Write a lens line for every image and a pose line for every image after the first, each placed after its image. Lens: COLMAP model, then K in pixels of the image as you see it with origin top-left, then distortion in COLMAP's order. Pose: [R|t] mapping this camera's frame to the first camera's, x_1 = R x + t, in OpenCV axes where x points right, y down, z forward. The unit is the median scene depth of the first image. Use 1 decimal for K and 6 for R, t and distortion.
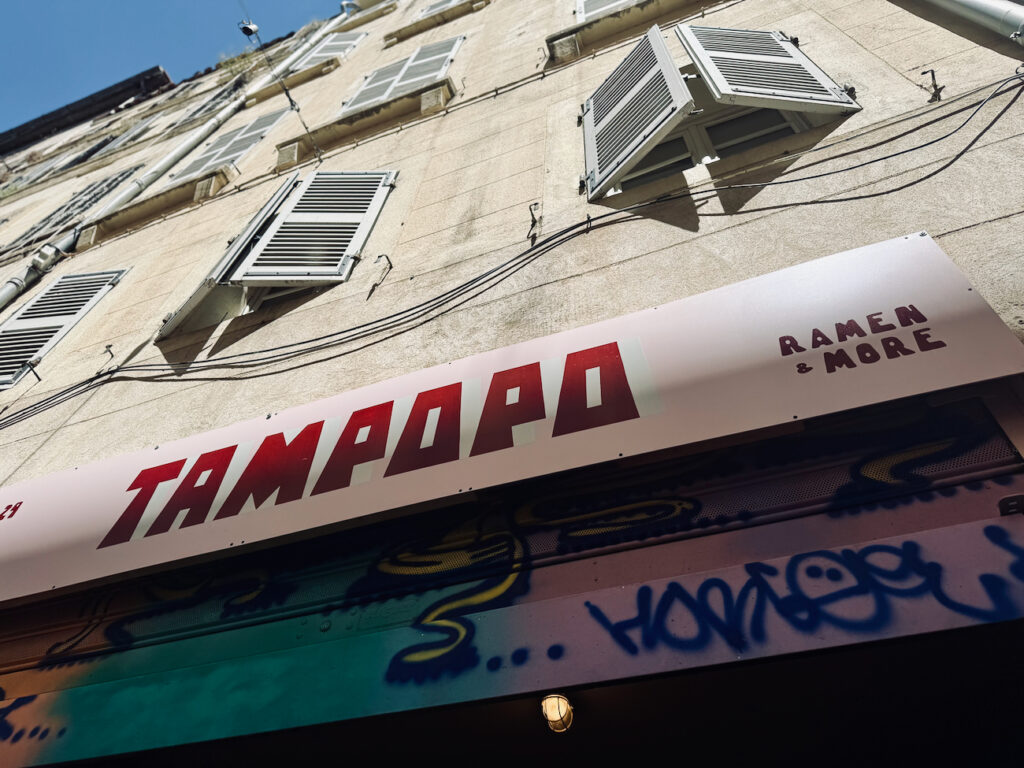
lens RADIAL K [[721.2, 0, 513.1], [0, 721.2, 387.8], [0, 0, 1]] dist [0.014085, -0.012972]
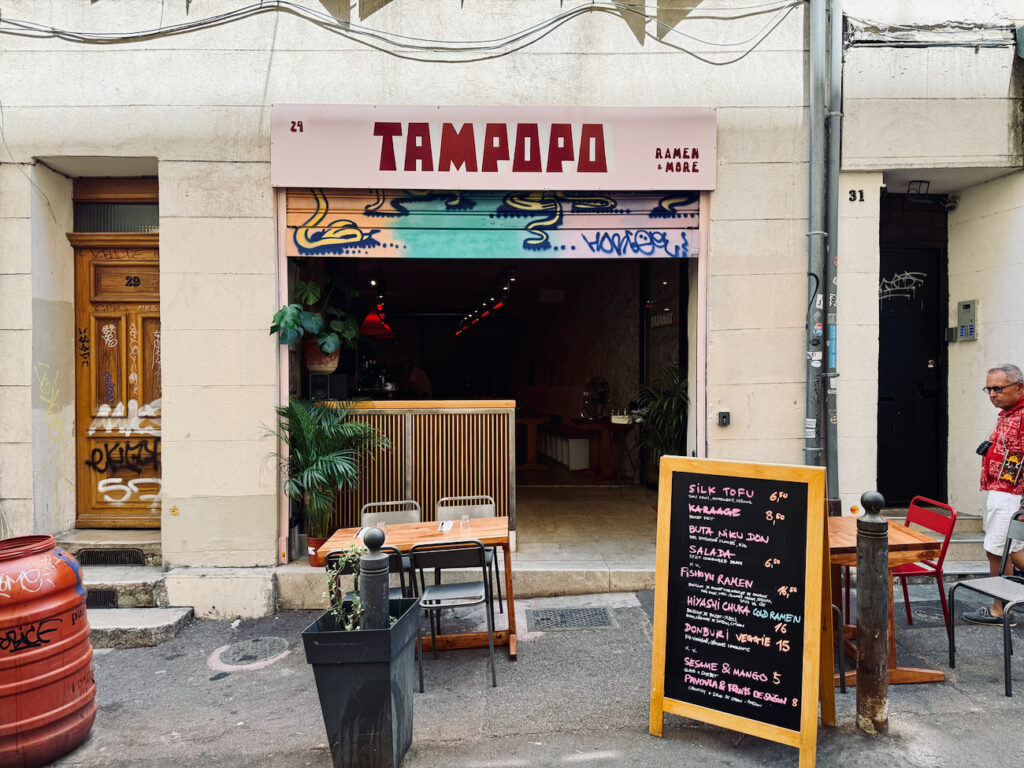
lens RADIAL K [[721.2, 0, 513.8], [0, 721.2, 384.9], [0, 0, 1]] dist [0.014085, -0.012972]
pose [[0.925510, -0.057376, 0.374352, -1.568609], [-0.266726, 0.602982, 0.751844, -1.824274], [-0.268865, -0.795689, 0.542762, -1.431967]]
